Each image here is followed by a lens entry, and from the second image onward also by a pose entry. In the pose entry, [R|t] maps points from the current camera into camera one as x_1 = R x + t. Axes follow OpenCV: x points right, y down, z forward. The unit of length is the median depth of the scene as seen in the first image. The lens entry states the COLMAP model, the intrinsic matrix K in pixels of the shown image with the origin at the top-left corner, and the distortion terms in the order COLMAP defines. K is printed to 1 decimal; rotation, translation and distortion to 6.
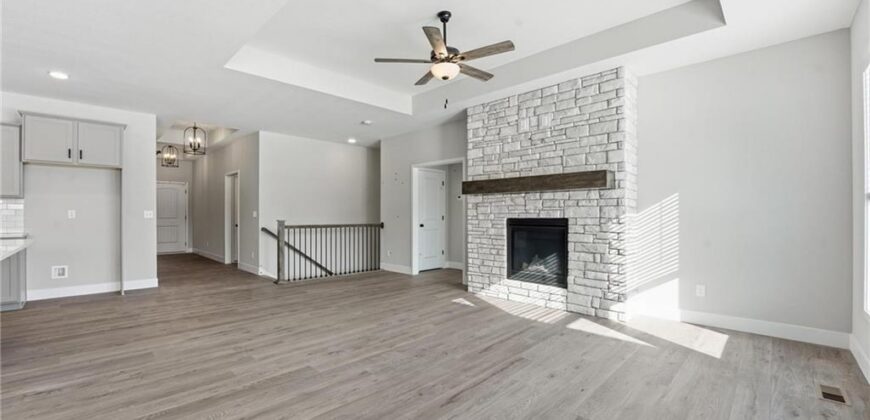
lens RADIAL K [[355.9, 0, 427.6], [0, 355.9, 215.3], [0, 0, 1]] dist [-0.025565, 0.001100]
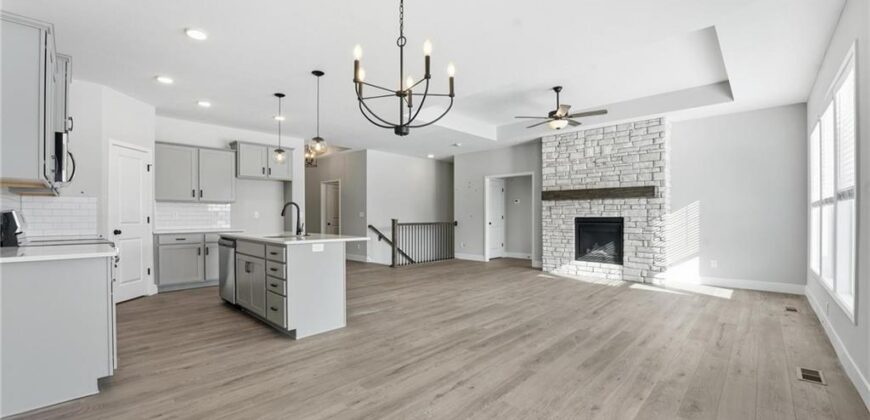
lens RADIAL K [[354.3, 0, 425.5], [0, 354.3, 217.2], [0, 0, 1]] dist [-0.026373, 0.000288]
pose [[0.999892, -0.001219, 0.014676, -0.422691], [0.001151, 0.999989, 0.004639, 0.000539], [-0.014681, -0.004622, 0.999882, -0.421741]]
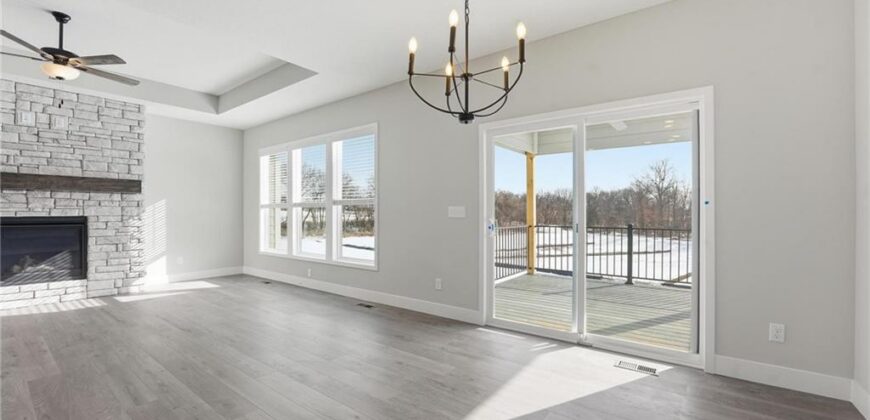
lens RADIAL K [[357.6, 0, 425.3], [0, 357.6, 212.8], [0, 0, 1]] dist [-0.027655, 0.003820]
pose [[-0.124624, 0.002421, 0.992201, -0.797513], [0.000475, 0.999997, -0.002380, 0.000313], [-0.992204, 0.000174, -0.124625, 0.065473]]
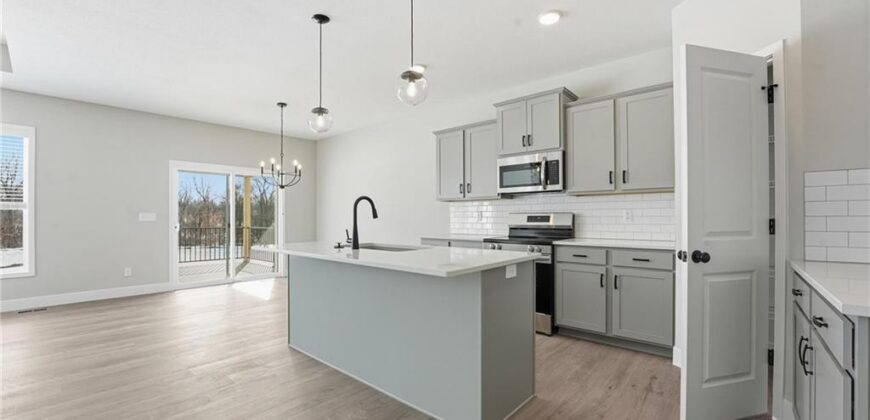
lens RADIAL K [[355.9, 0, 427.6], [0, 355.9, 215.3], [0, 0, 1]] dist [-0.025565, 0.001100]
pose [[-0.998372, 0.003534, -0.056921, -0.836101], [0.003813, 0.999981, -0.004784, -0.001258], [0.056904, -0.004994, -0.998367, 1.117427]]
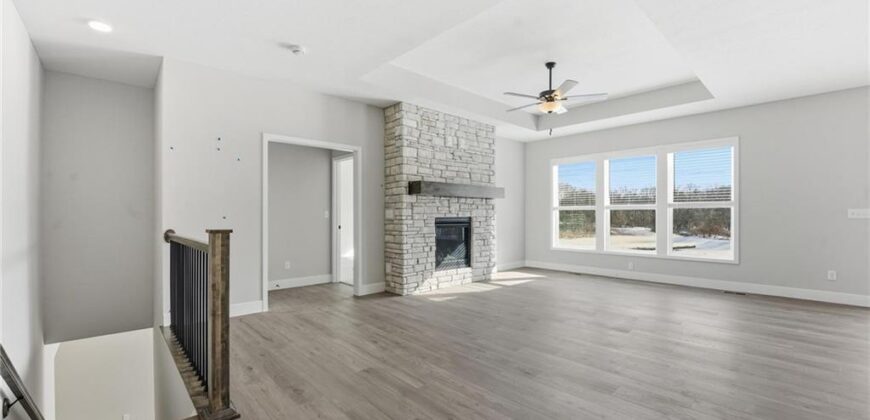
lens RADIAL K [[354.3, 0, 425.5], [0, 354.3, 217.2], [0, 0, 1]] dist [-0.026373, 0.000288]
pose [[0.053781, -0.005962, 0.998535, -0.973846], [0.000297, 0.999982, 0.005955, 0.000050], [-0.998553, -0.000023, 0.053782, 1.047037]]
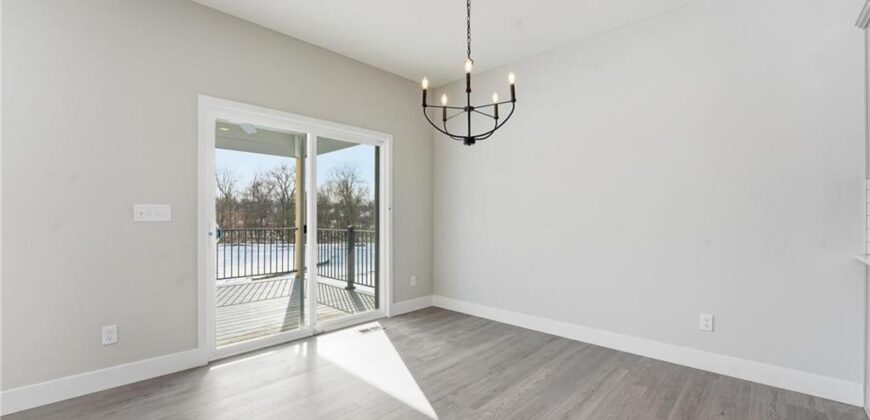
lens RADIAL K [[357.6, 0, 425.3], [0, 357.6, 212.8], [0, 0, 1]] dist [-0.027655, 0.003820]
pose [[-0.999973, 0.000093, -0.007361, -0.383315], [0.000136, 0.999983, -0.005871, -0.001015], [0.007360, -0.005872, -0.999956, 0.439651]]
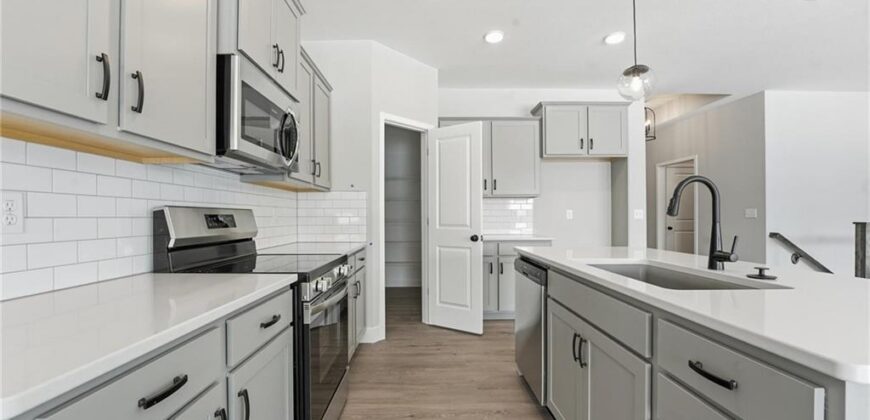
lens RADIAL K [[355.9, 0, 427.6], [0, 355.9, 215.3], [0, 0, 1]] dist [-0.025565, 0.001100]
pose [[0.716020, -0.006020, -0.698054, -0.712866], [0.005559, 0.999980, -0.002921, -0.000188], [0.698057, -0.001789, 0.716040, 0.102065]]
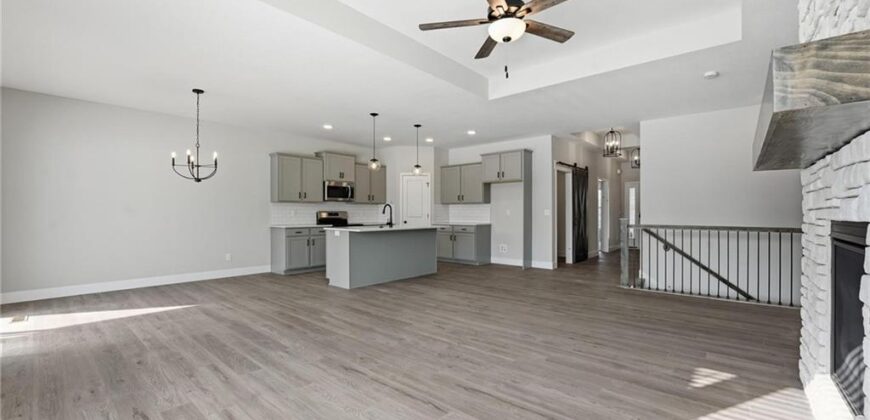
lens RADIAL K [[357.6, 0, 425.3], [0, 357.6, 212.8], [0, 0, 1]] dist [-0.027655, 0.003820]
pose [[0.059139, -0.001840, -0.998248, 0.620855], [0.001610, 0.999997, -0.001748, 0.000176], [0.998248, -0.001504, 0.059142, 0.577575]]
